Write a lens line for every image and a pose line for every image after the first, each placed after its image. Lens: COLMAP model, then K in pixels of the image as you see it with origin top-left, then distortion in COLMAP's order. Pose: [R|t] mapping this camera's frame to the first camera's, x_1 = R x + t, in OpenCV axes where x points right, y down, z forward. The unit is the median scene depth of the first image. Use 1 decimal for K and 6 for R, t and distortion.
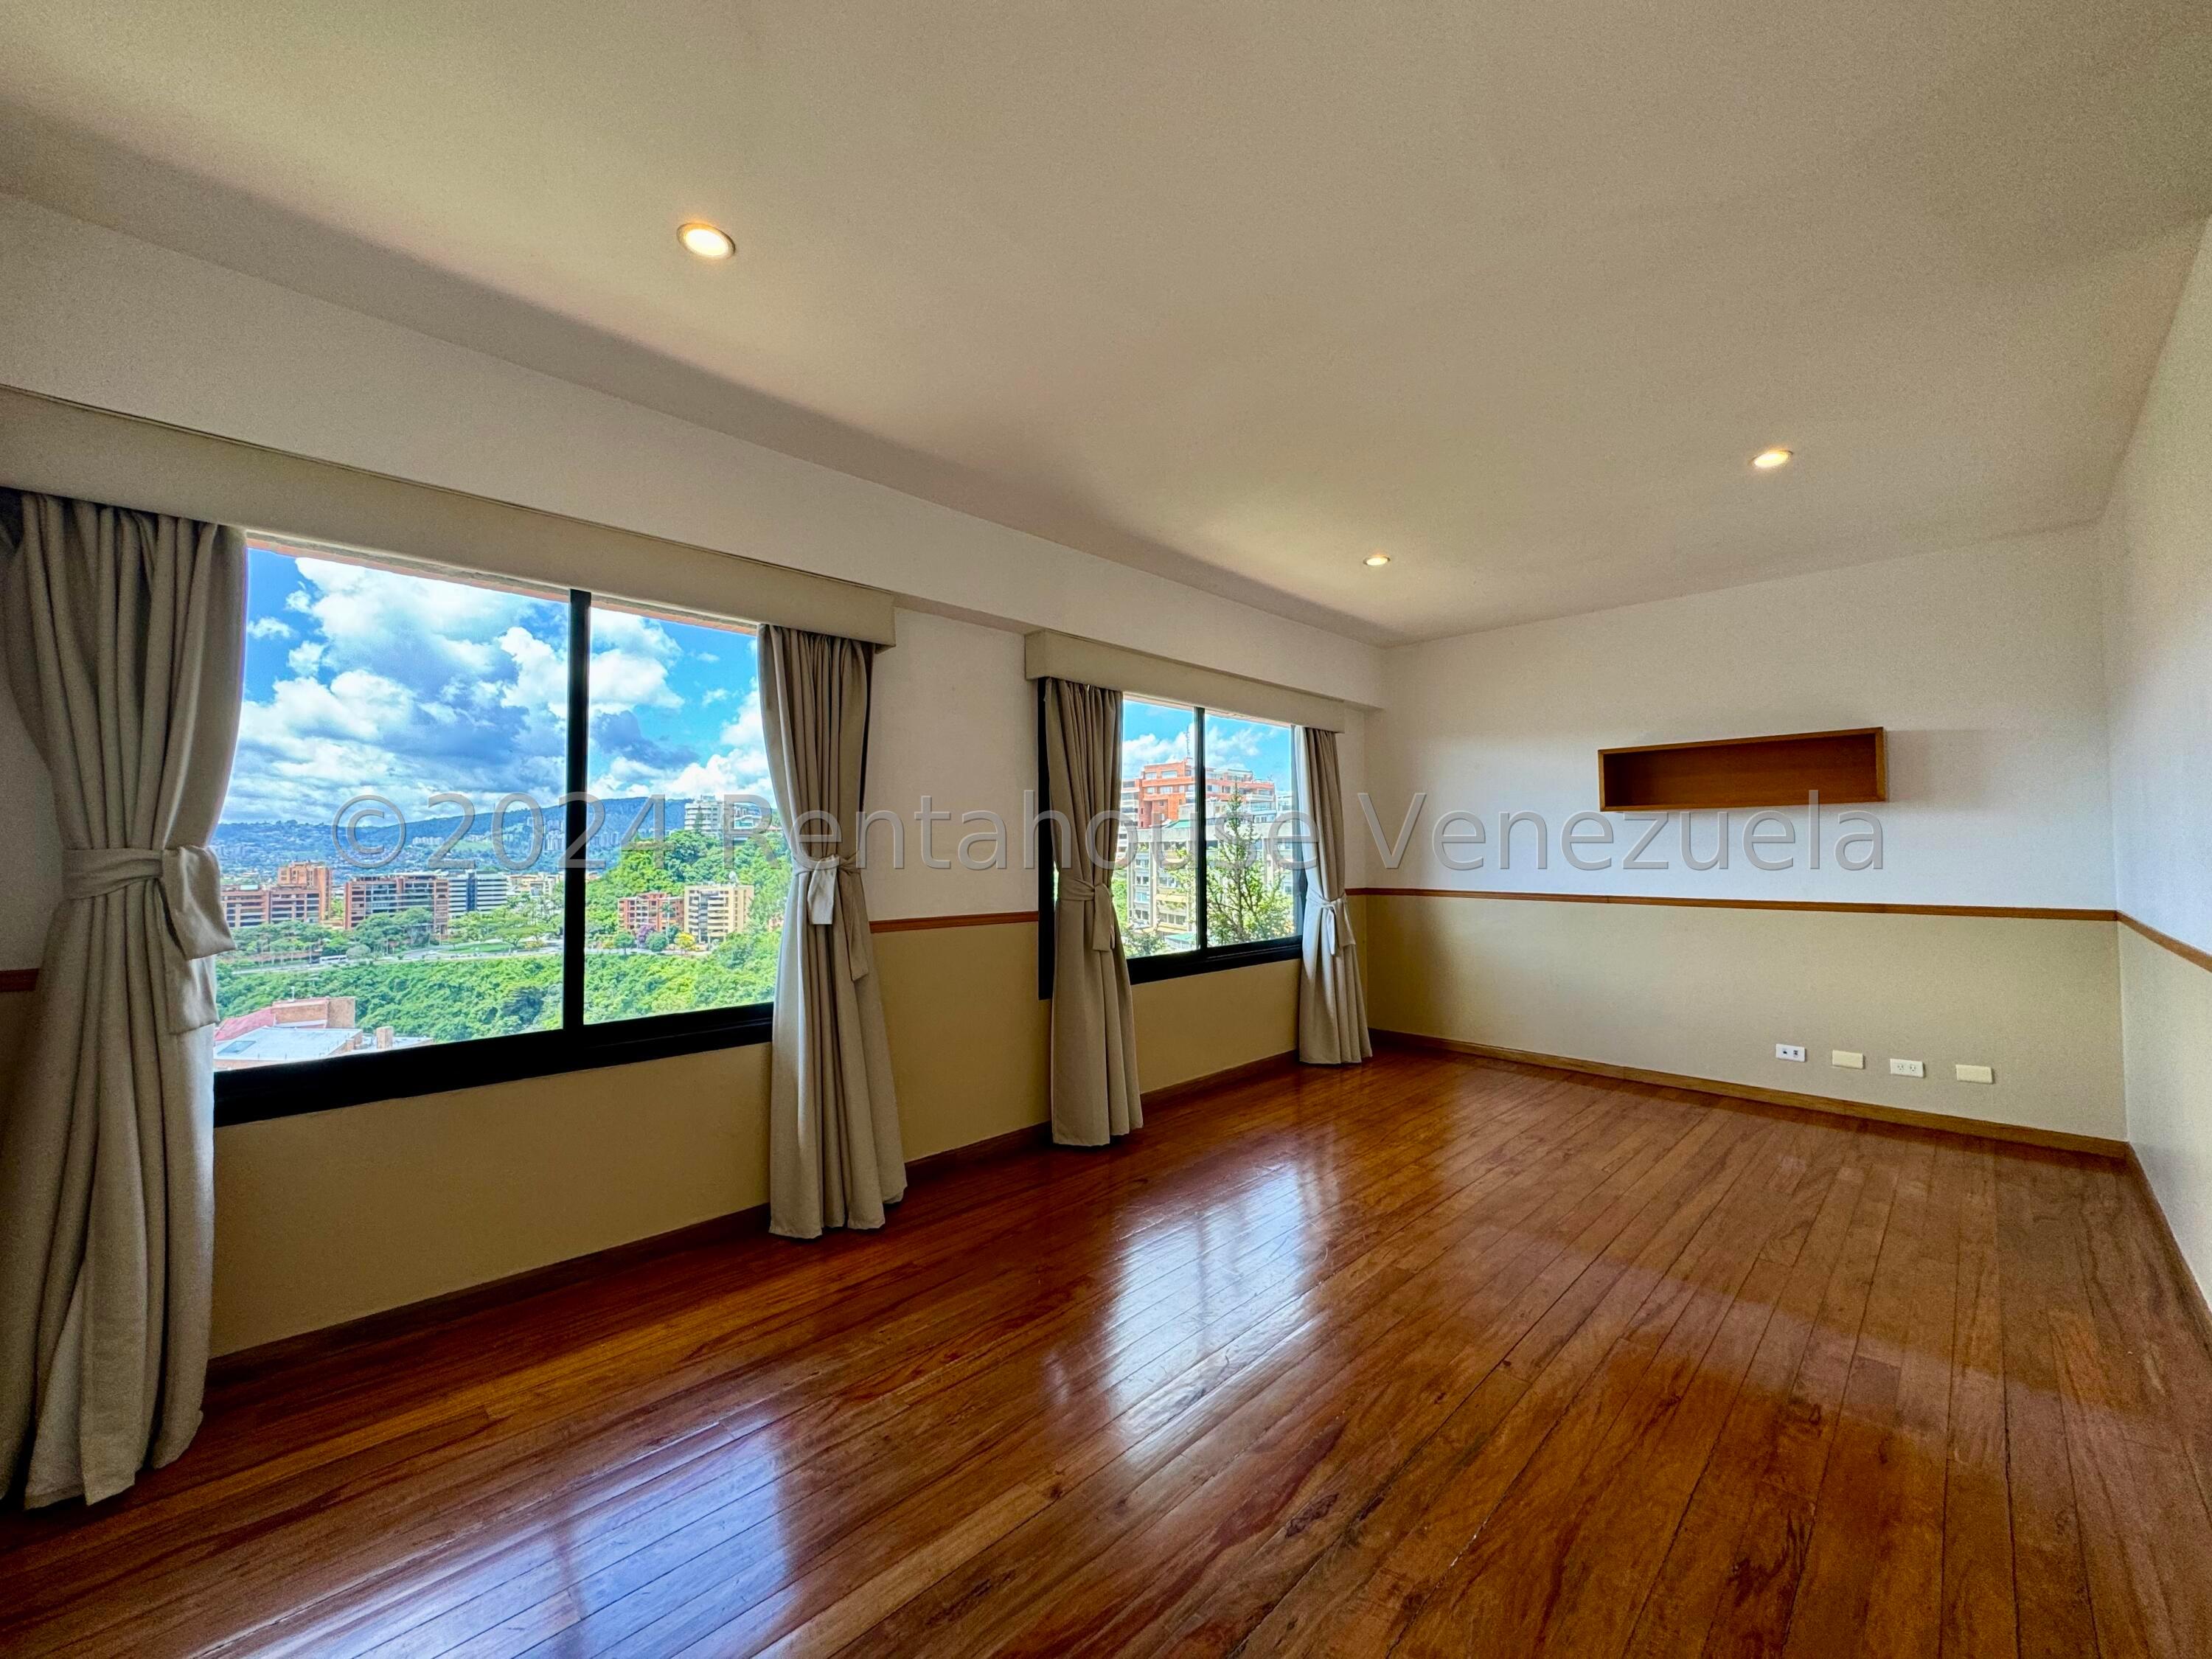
lens RADIAL K [[887.8, 0, 1110.6], [0, 887.8, 819.4], [0, 0, 1]] dist [0.001803, 0.000003]
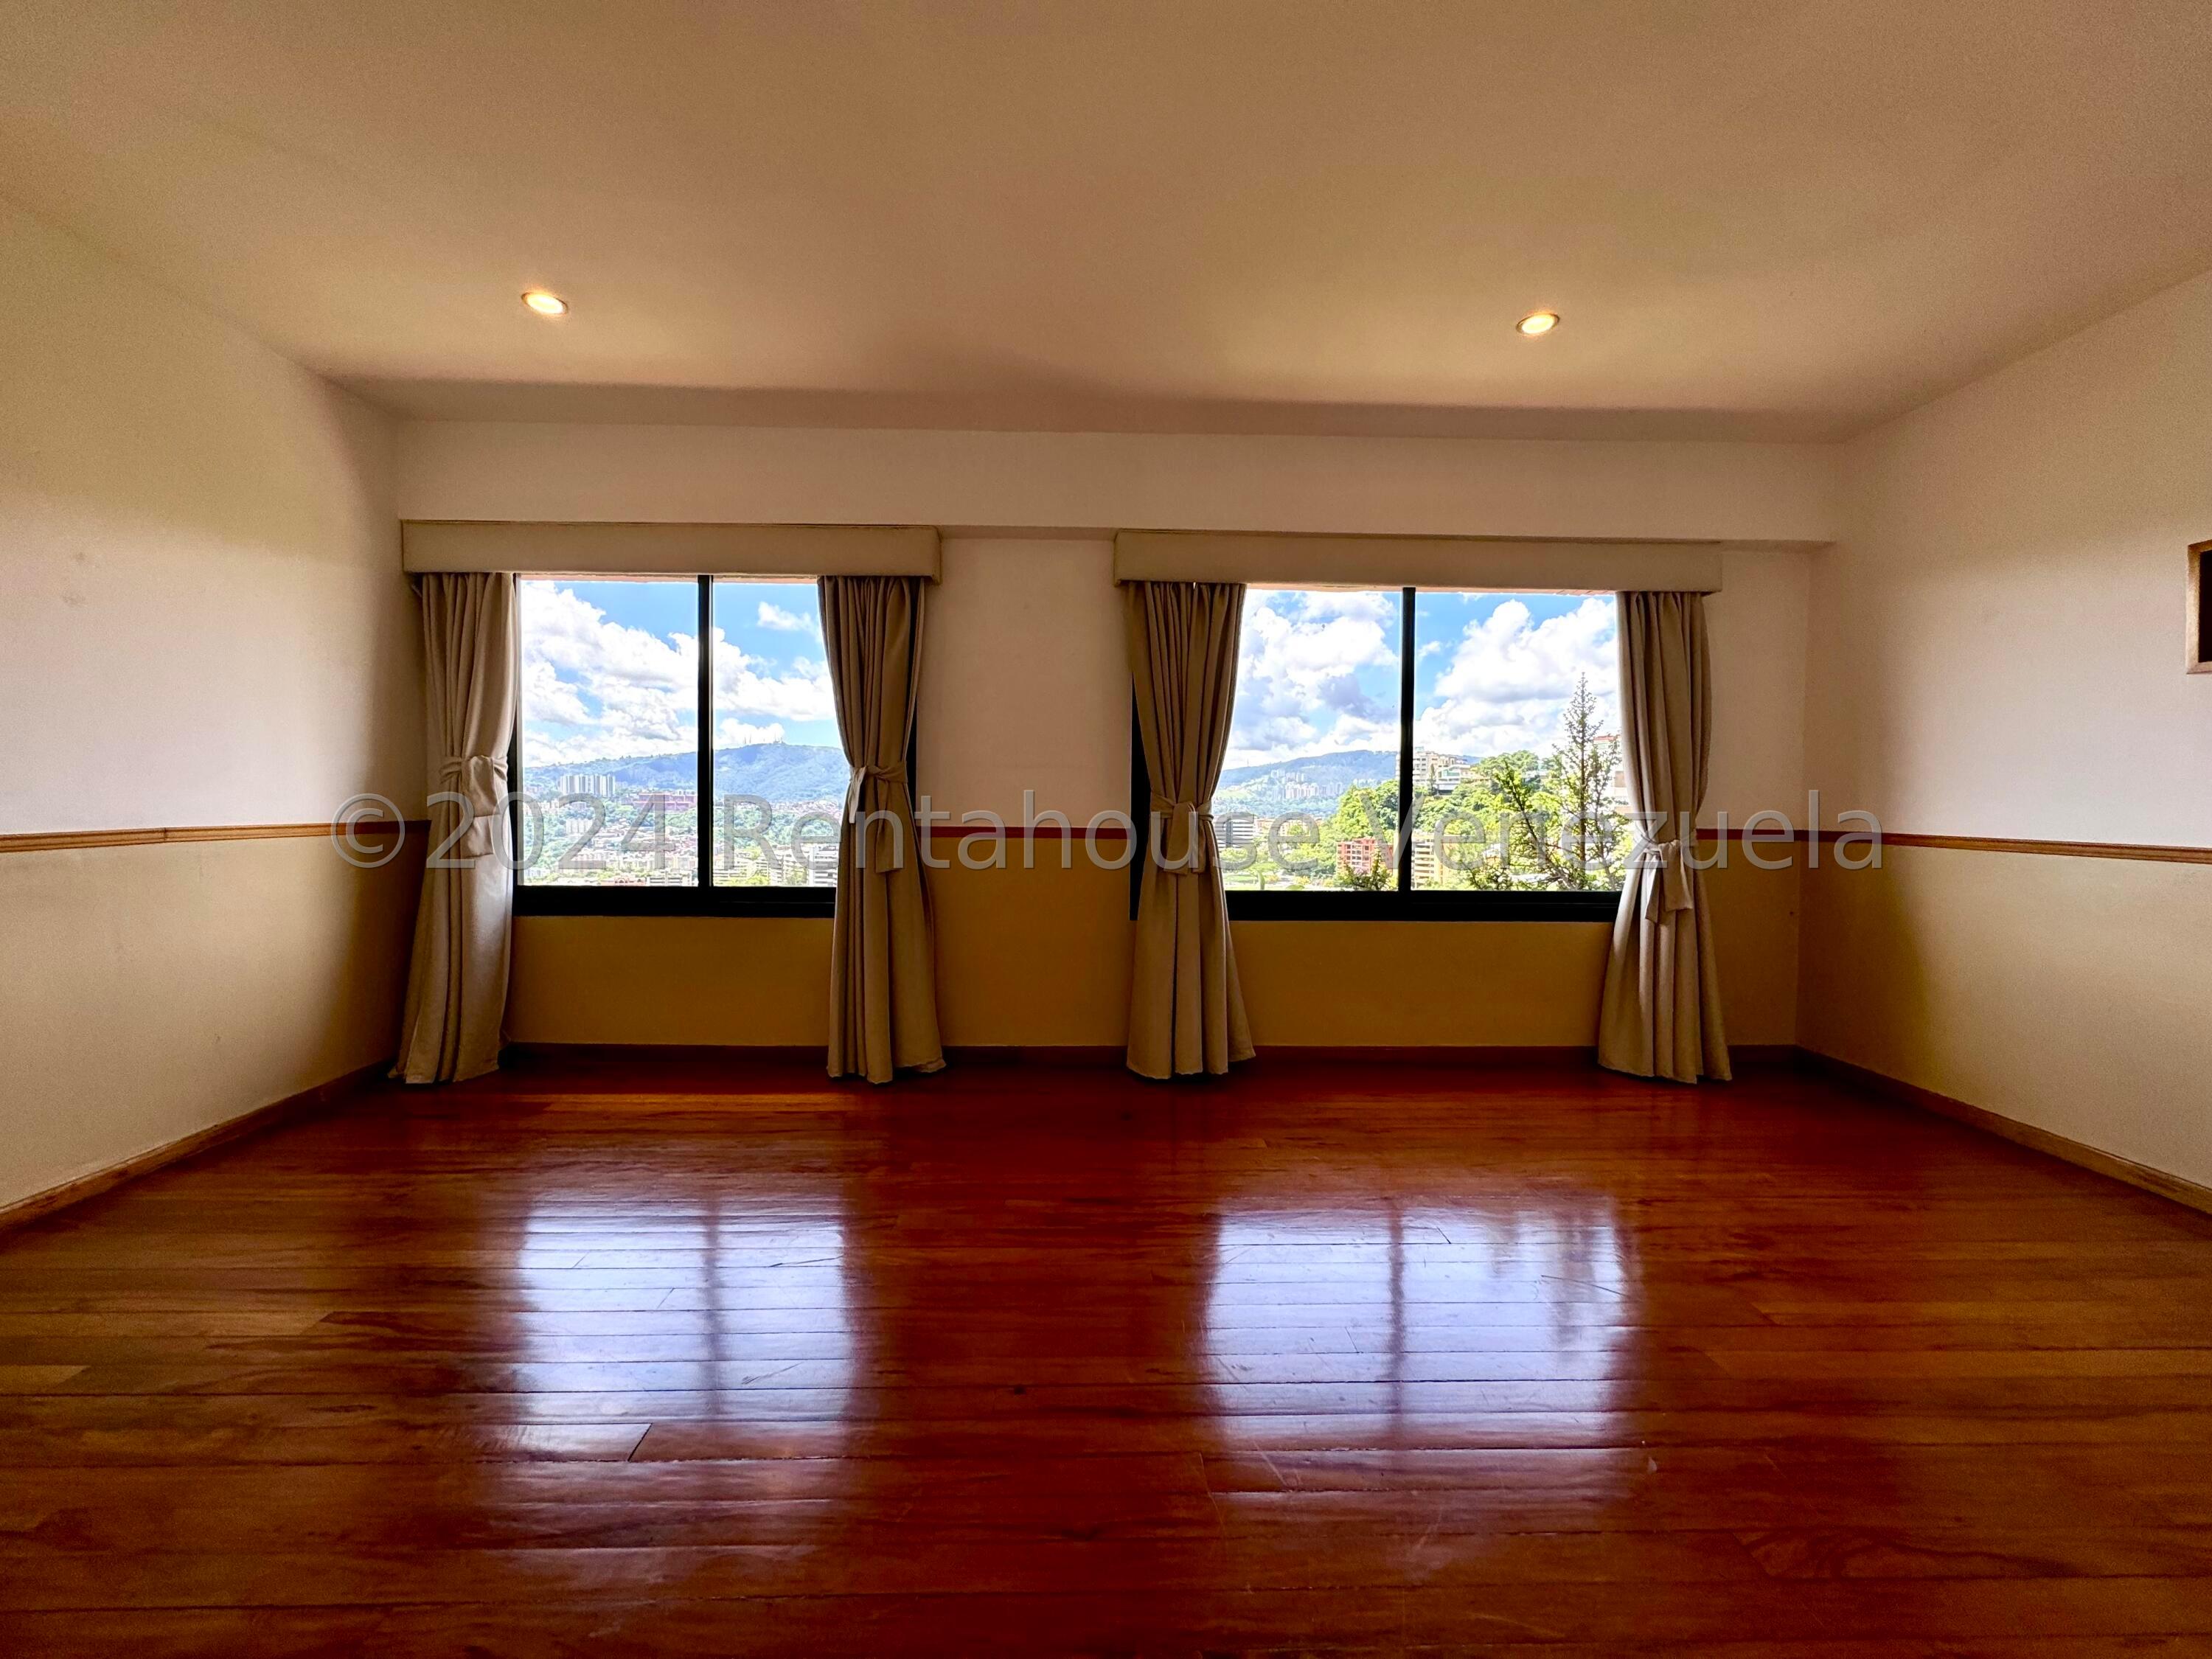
lens RADIAL K [[887.8, 0, 1111.0], [0, 887.8, 822.2], [0, 0, 1]] dist [0.001803, 0.000003]
pose [[0.719016, 0.025042, -0.694542, 0.543871], [0.016014, 0.998488, 0.052579, 0.042934], [0.694809, -0.048927, 0.717528, 0.280048]]
